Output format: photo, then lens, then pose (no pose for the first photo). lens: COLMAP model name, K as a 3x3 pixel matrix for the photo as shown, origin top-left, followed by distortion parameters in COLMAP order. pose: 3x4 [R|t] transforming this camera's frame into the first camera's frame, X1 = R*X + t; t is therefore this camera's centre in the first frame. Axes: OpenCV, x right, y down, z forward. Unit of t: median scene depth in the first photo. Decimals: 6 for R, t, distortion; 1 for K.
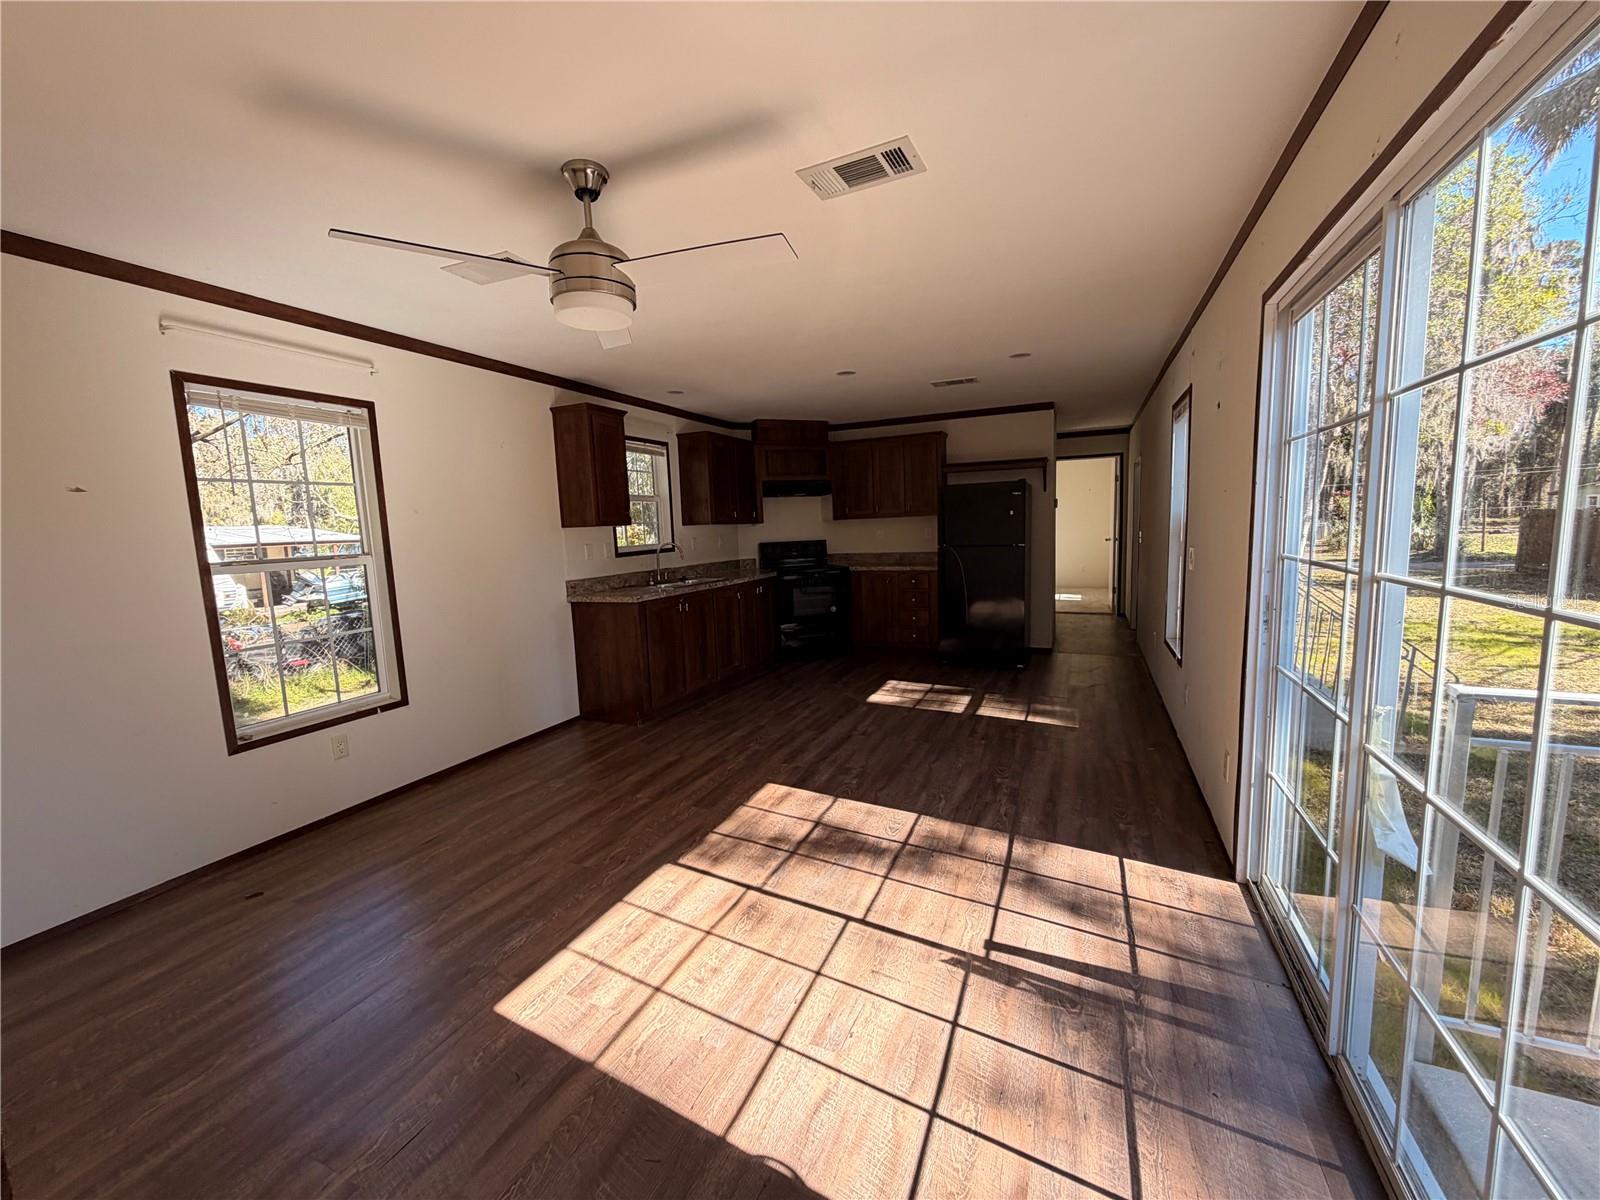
lens RADIAL K [[635.7, 0, 792.6], [0, 635.7, 597.0], [0, 0, 1]] dist [0.000548, -0.000406]
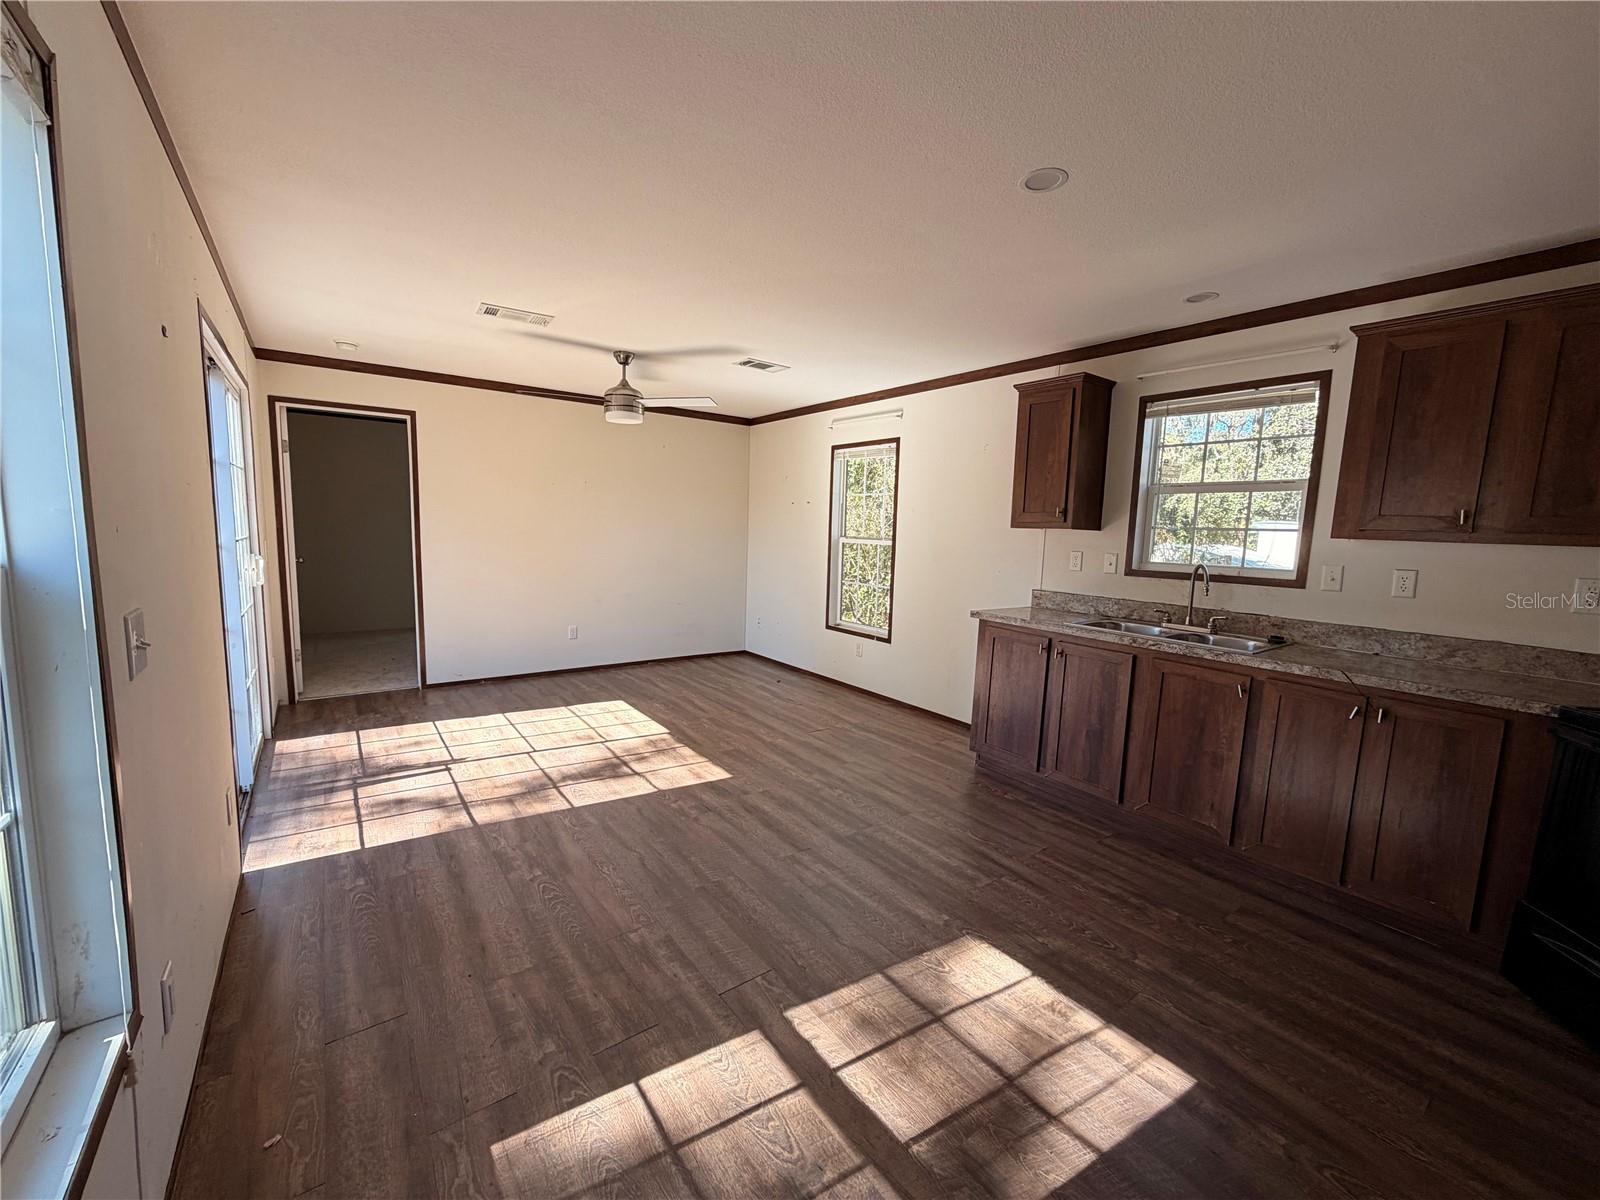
lens RADIAL K [[635.7, 0, 796.8], [0, 635.7, 597.6], [0, 0, 1]] dist [0.000548, -0.000406]
pose [[-0.488508, 0.119869, -0.864286, 0.646795], [-0.112273, 0.973650, 0.198495, -0.172049], [0.865306, 0.194002, -0.462178, 1.277961]]
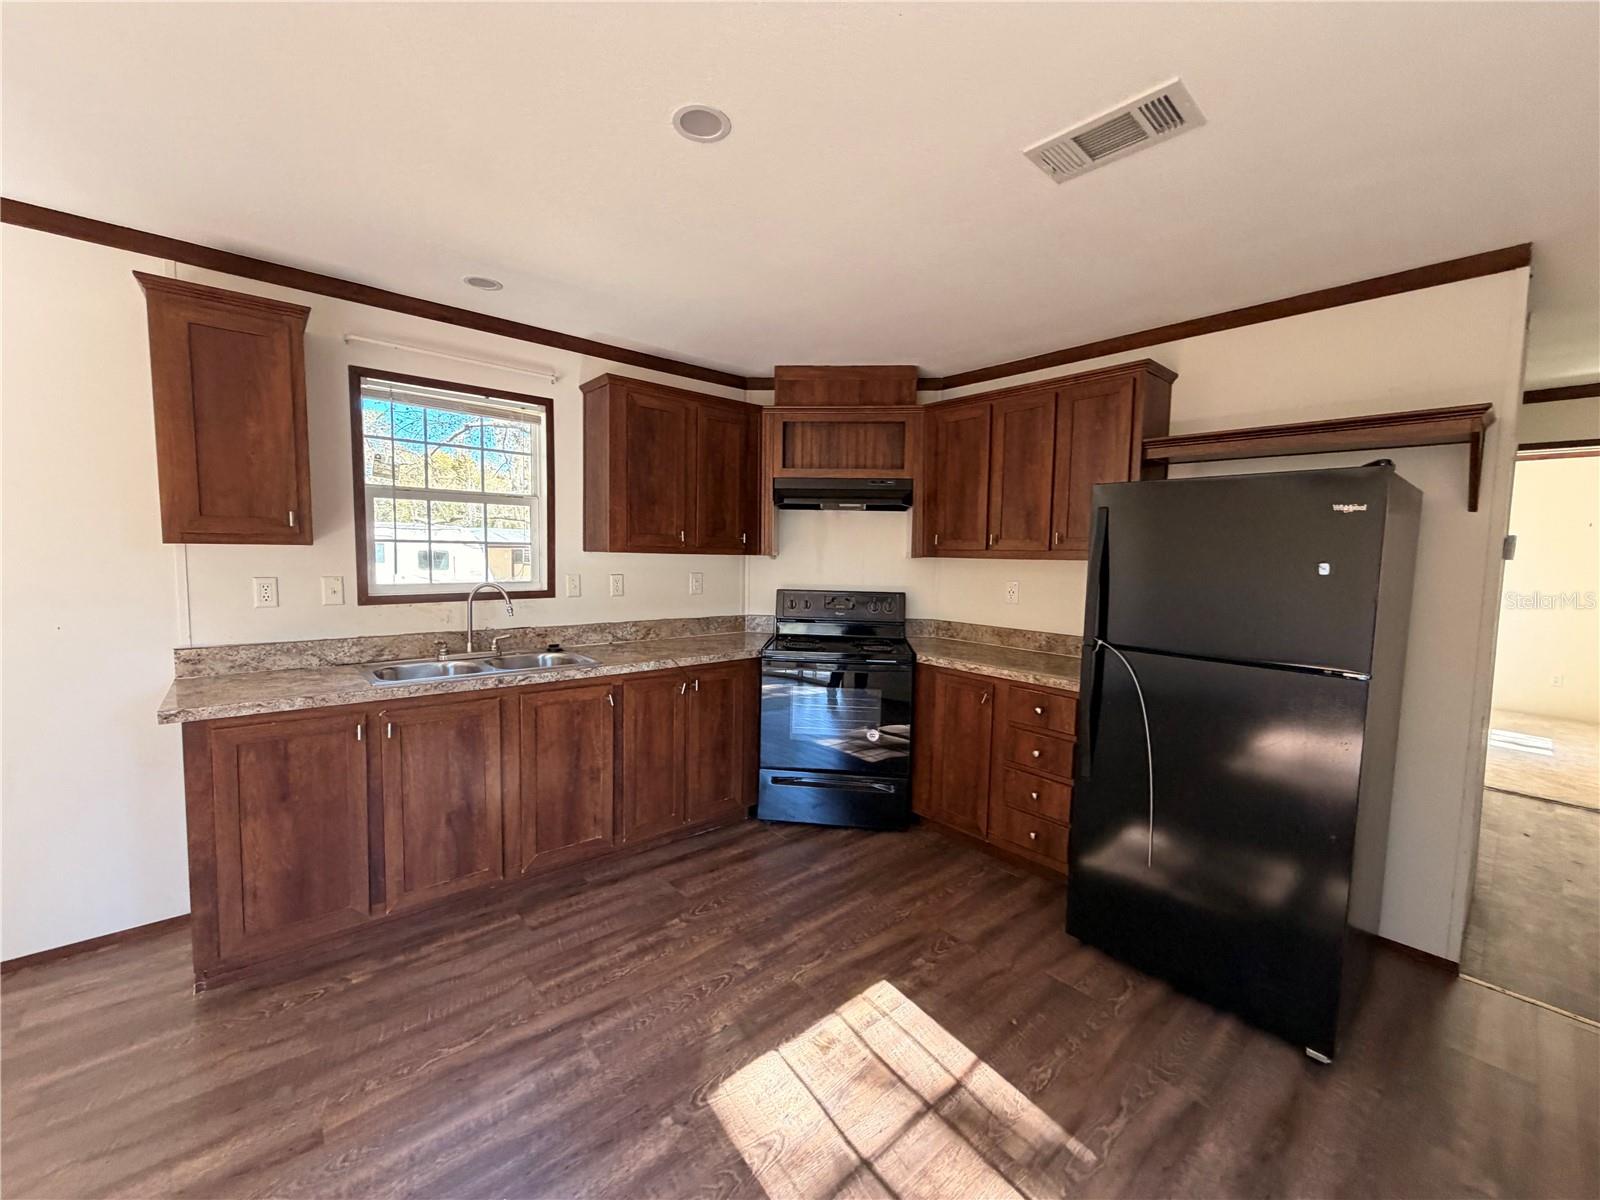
lens RADIAL K [[635.7, 0, 793.1], [0, 635.7, 600.2], [0, 0, 1]] dist [0.000548, -0.000406]
pose [[0.905361, 0.087129, -0.415609, 0.331848], [-0.100461, 0.994888, -0.010274, -0.121049], [0.412589, 0.051054, 0.909485, 0.843649]]
